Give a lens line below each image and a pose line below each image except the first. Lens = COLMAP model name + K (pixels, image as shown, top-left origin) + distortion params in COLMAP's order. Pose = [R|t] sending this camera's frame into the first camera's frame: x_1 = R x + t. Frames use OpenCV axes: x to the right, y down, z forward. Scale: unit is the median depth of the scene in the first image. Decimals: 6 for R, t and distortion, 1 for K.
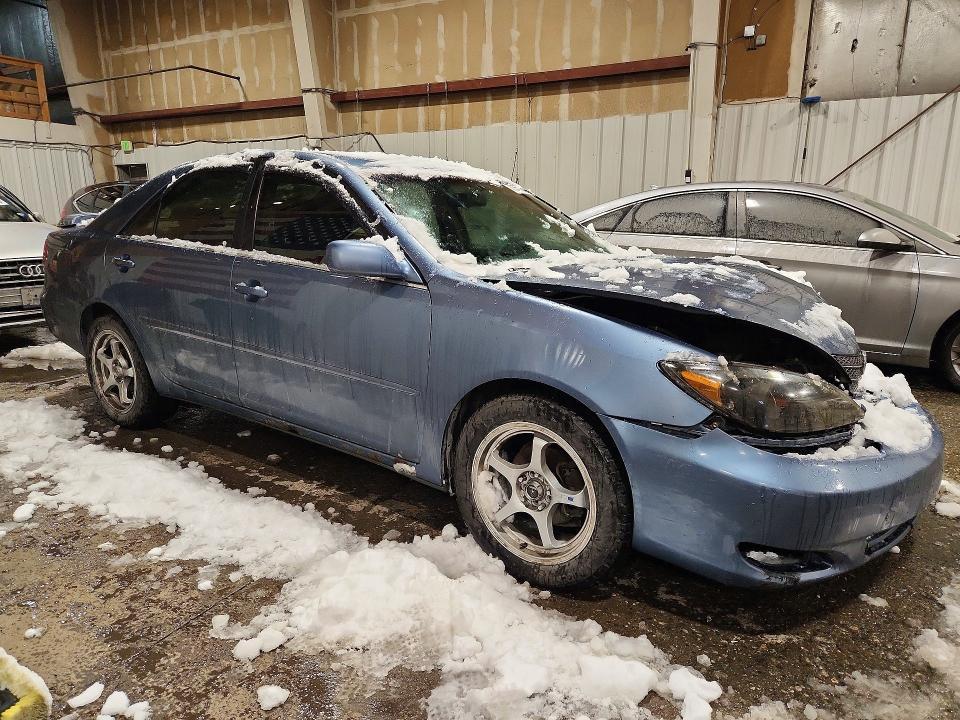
lens RADIAL K [[653.9, 0, 480.9], [0, 653.9, 347.3], [0, 0, 1]] dist [0.060634, -0.042011]
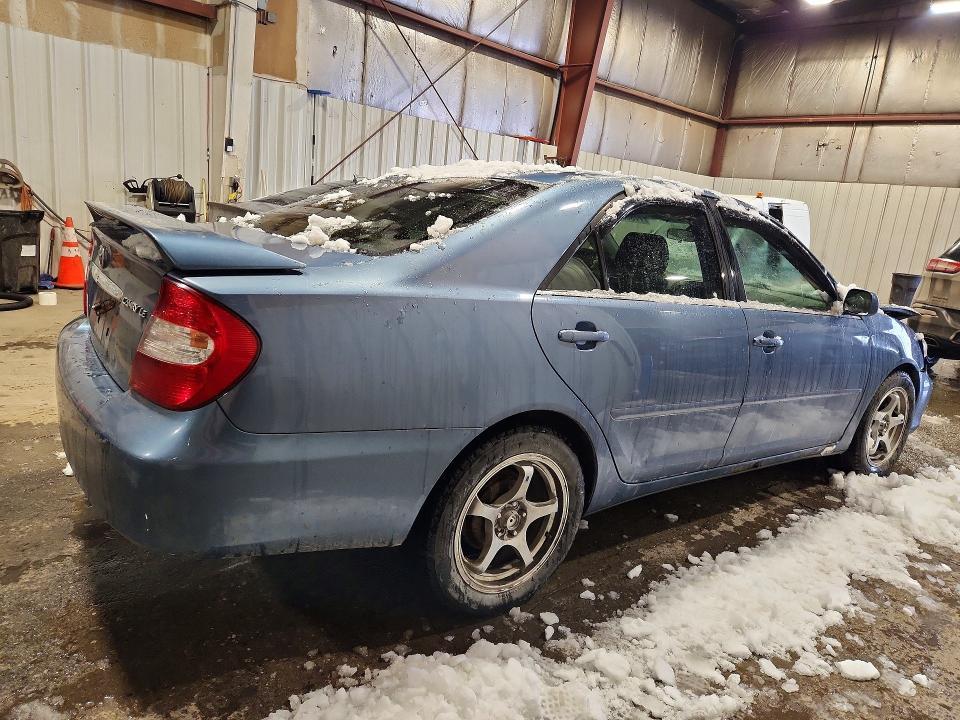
lens RADIAL K [[653.9, 0, 480.9], [0, 653.9, 347.3], [0, 0, 1]] dist [0.060634, -0.042011]
pose [[0.293055, -0.176656, 0.939634, -1.325146], [0.086292, 0.983658, 0.158020, -0.258854], [-0.952193, 0.034774, 0.303510, 1.043360]]
